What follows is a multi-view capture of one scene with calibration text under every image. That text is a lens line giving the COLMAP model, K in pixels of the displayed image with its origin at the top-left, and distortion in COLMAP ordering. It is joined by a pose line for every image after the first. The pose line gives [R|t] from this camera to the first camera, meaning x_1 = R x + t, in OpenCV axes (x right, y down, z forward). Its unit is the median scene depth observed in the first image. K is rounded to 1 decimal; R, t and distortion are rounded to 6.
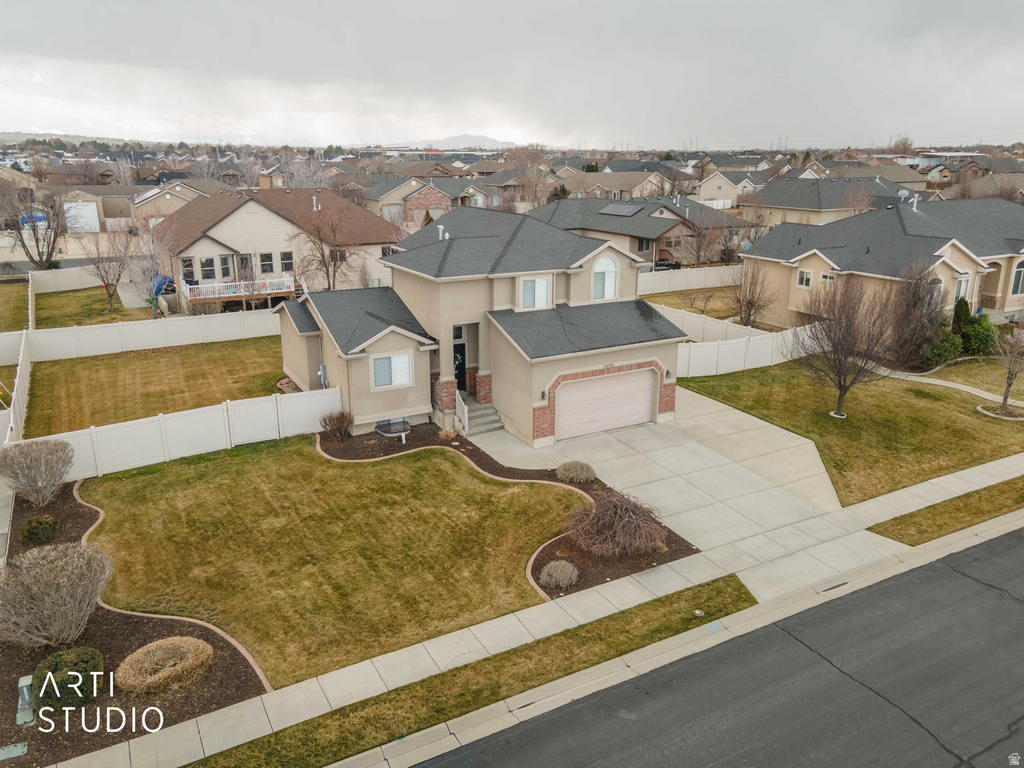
lens RADIAL K [[764.1, 0, 514.7], [0, 764.1, 362.2], [0, 0, 1]] dist [0.035790, 0.000886]
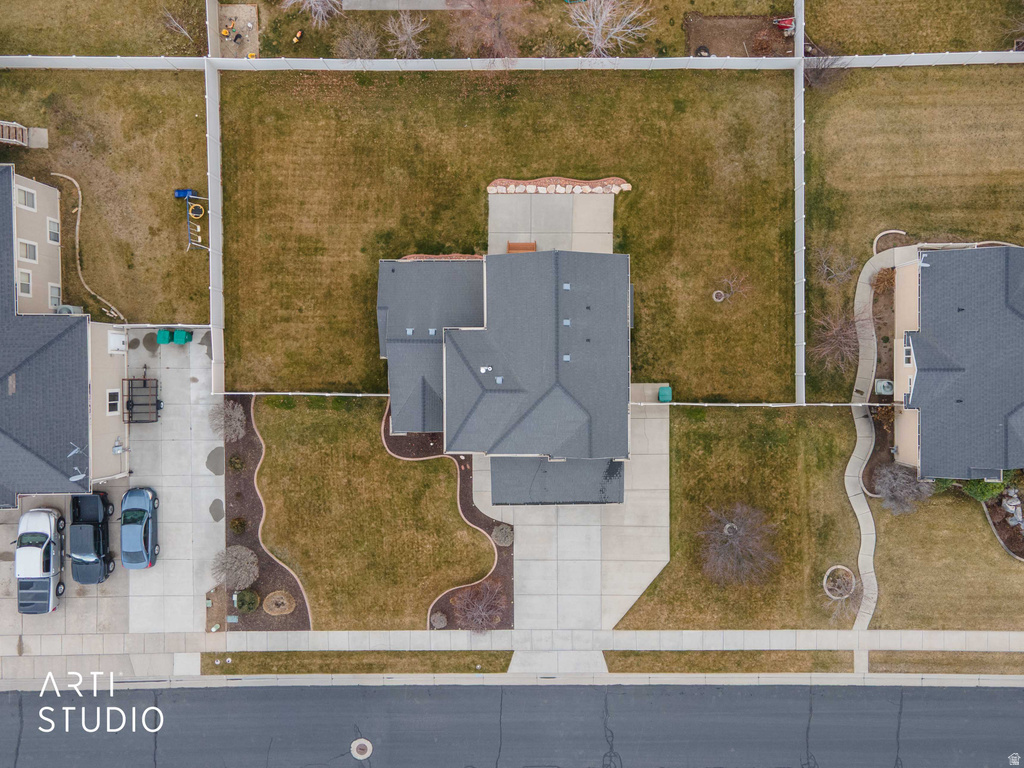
lens RADIAL K [[734.5, 0, 512.0], [0, 734.5, 384.0], [0, 0, 1]] dist [0.037772, 0.000744]
pose [[0.878155, 0.478354, -0.004669, -0.053055], [-0.132510, 0.252616, 0.958450, -1.389674], [0.459658, -0.841049, 0.285223, 0.743940]]
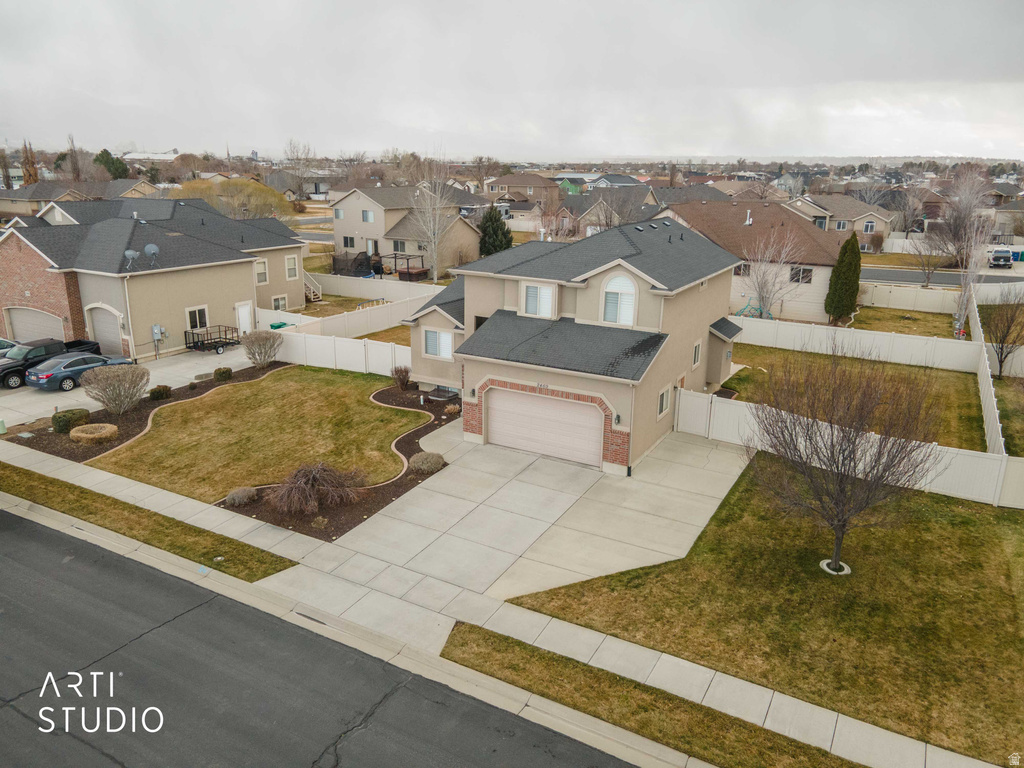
lens RADIAL K [[734.5, 0, 512.0], [0, 734.5, 384.0], [0, 0, 1]] dist [0.037772, 0.000744]
pose [[0.526929, 0.246758, -0.813300, 0.843442], [-0.238331, 0.961431, 0.137290, -0.113156], [0.815809, 0.121492, 0.565416, 0.463426]]
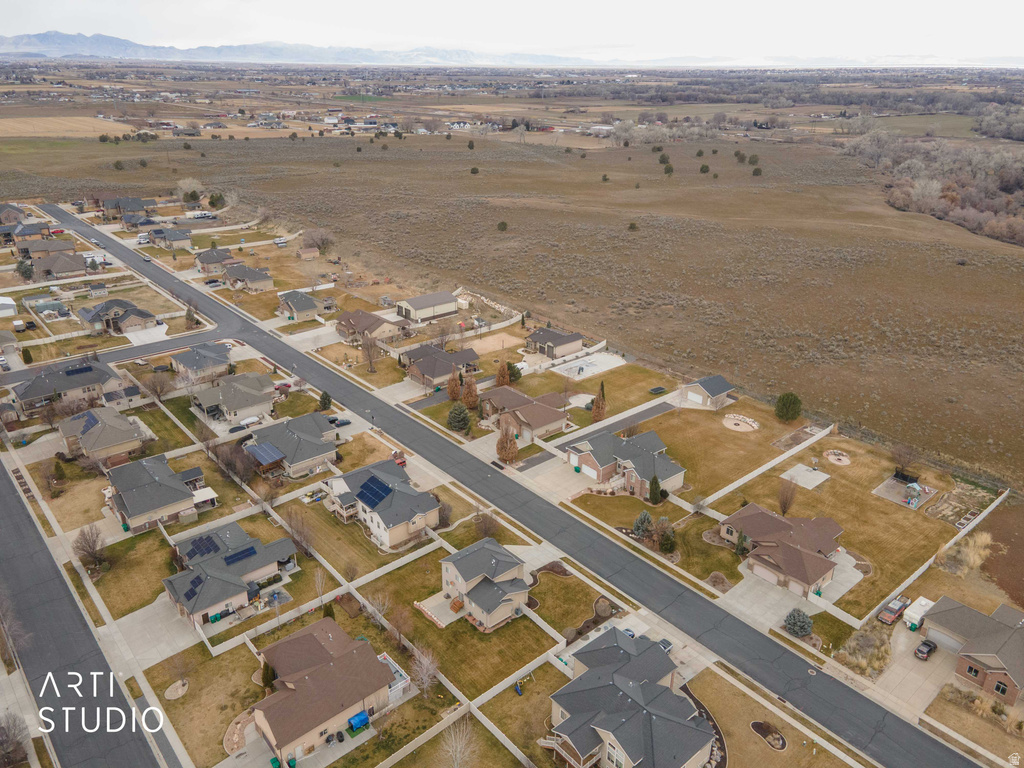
lens RADIAL K [[764.1, 0, 514.7], [0, 764.1, 362.2], [0, 0, 1]] dist [0.035790, 0.000886]
pose [[-0.223131, -0.369325, 0.902115, -3.711725], [0.241914, 0.875516, 0.418270, -3.035913], [-0.944294, 0.311563, -0.106010, 1.116923]]
